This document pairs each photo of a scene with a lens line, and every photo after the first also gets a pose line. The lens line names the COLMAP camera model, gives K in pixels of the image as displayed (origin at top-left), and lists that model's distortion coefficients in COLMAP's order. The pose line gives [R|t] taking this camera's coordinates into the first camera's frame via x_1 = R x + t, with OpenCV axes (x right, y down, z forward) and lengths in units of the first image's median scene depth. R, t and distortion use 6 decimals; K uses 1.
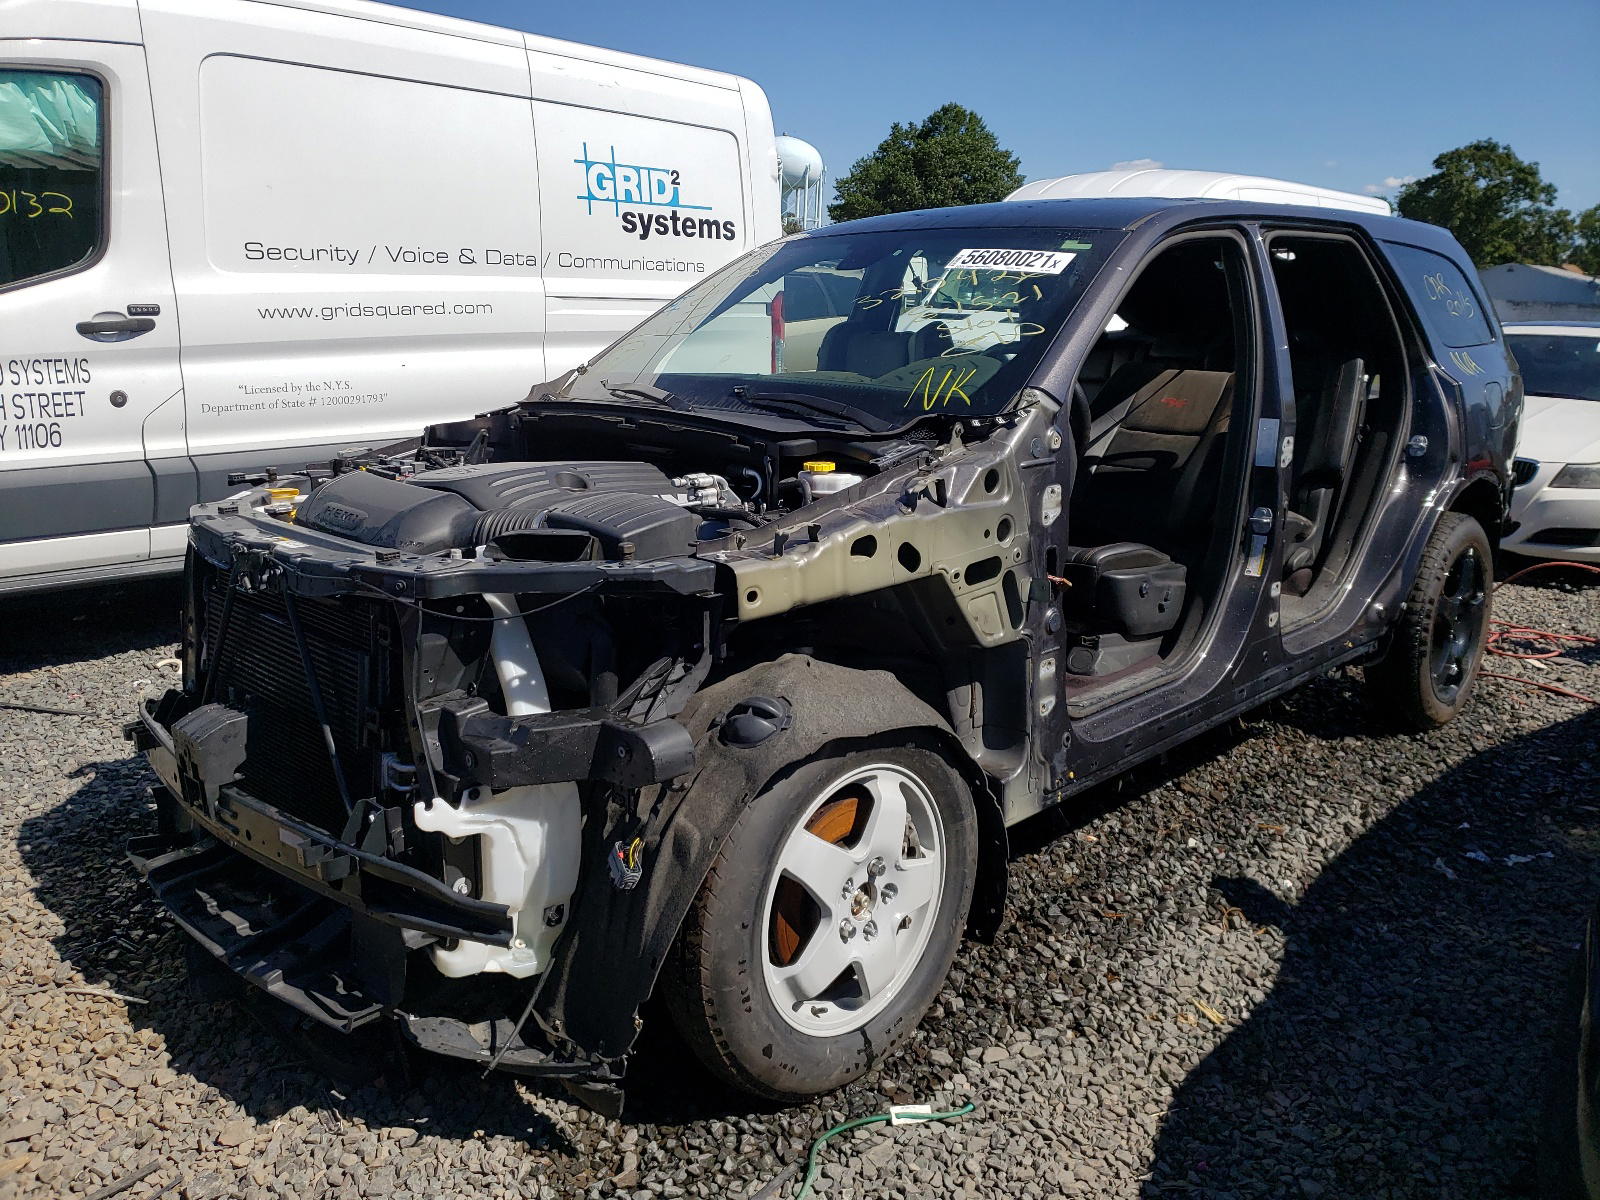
lens RADIAL K [[1227.6, 0, 799.8], [0, 1227.6, 604.9], [0, 0, 1]] dist [0.014850, -0.018877]
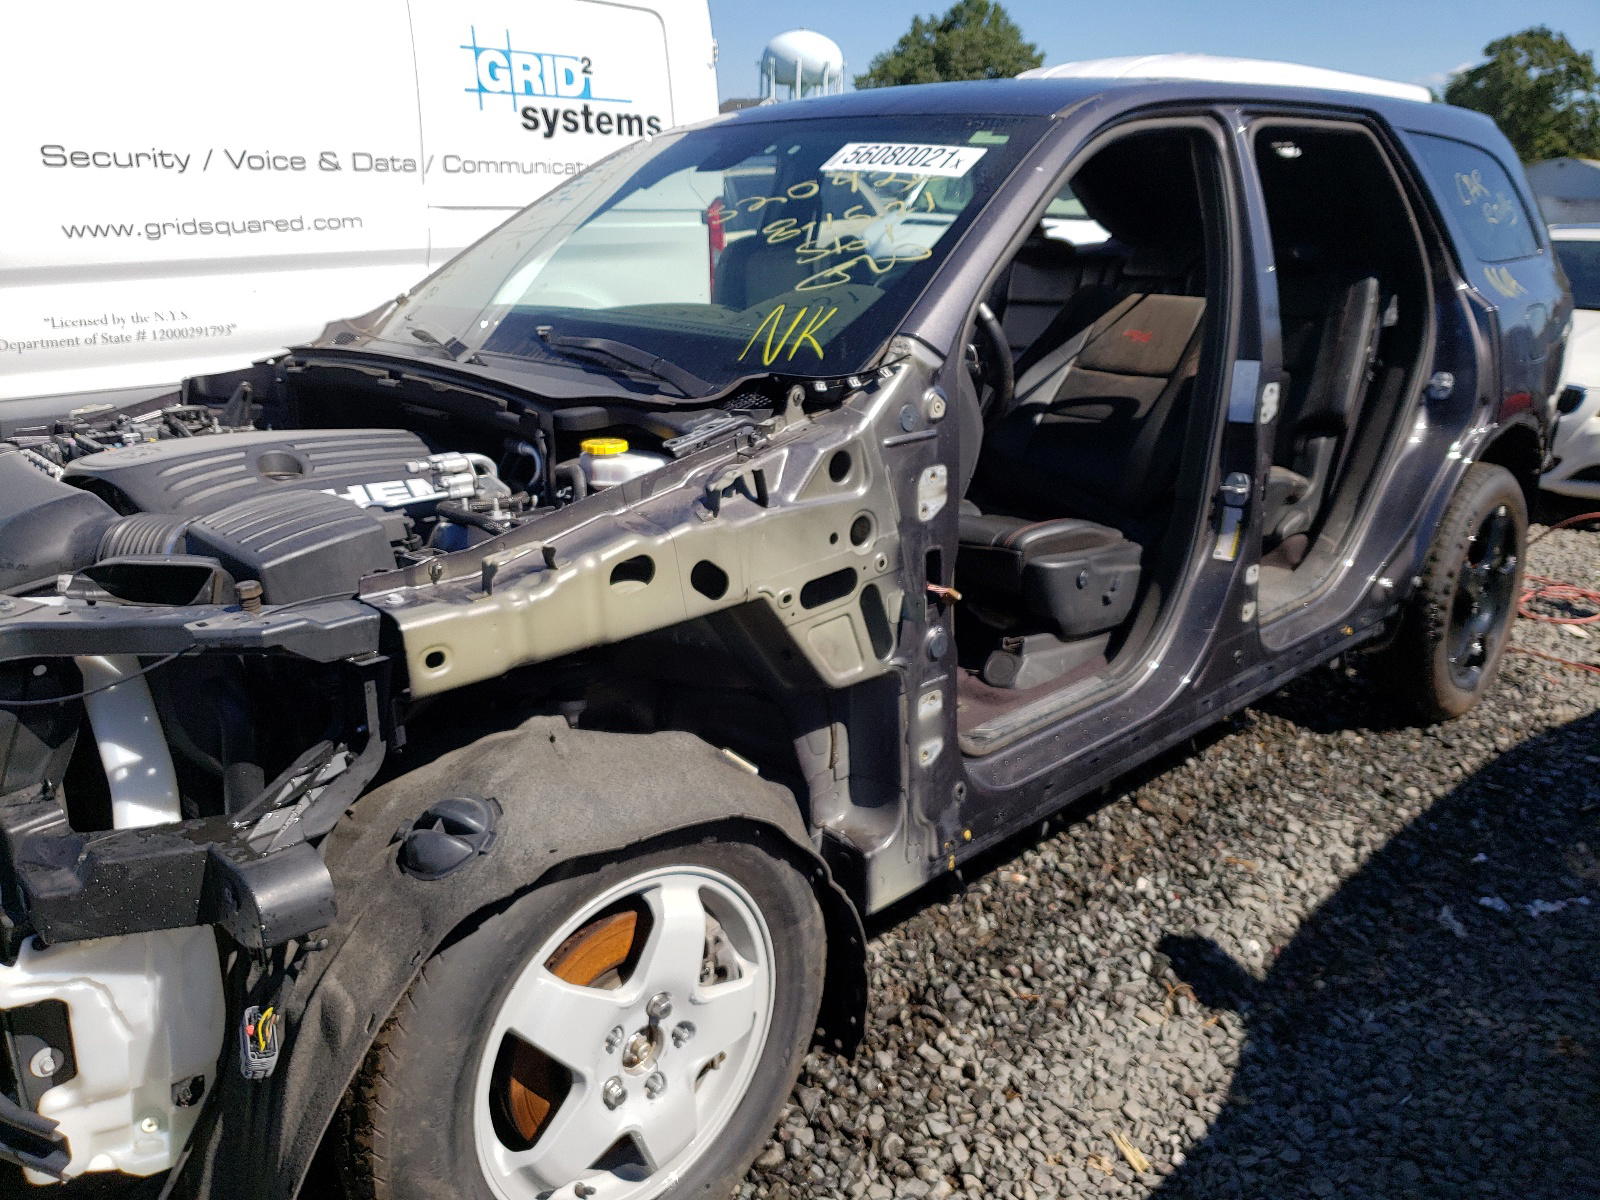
lens RADIAL K [[1220.0, 0, 797.0], [0, 1220.0, 596.6], [0, 0, 1]] dist [-0.001646, 0.005074]
pose [[0.999659, -0.000153, -0.026116, 0.118533], [0.001952, 0.997623, 0.068884, -0.058061], [0.026043, -0.068911, 0.997283, 0.211006]]
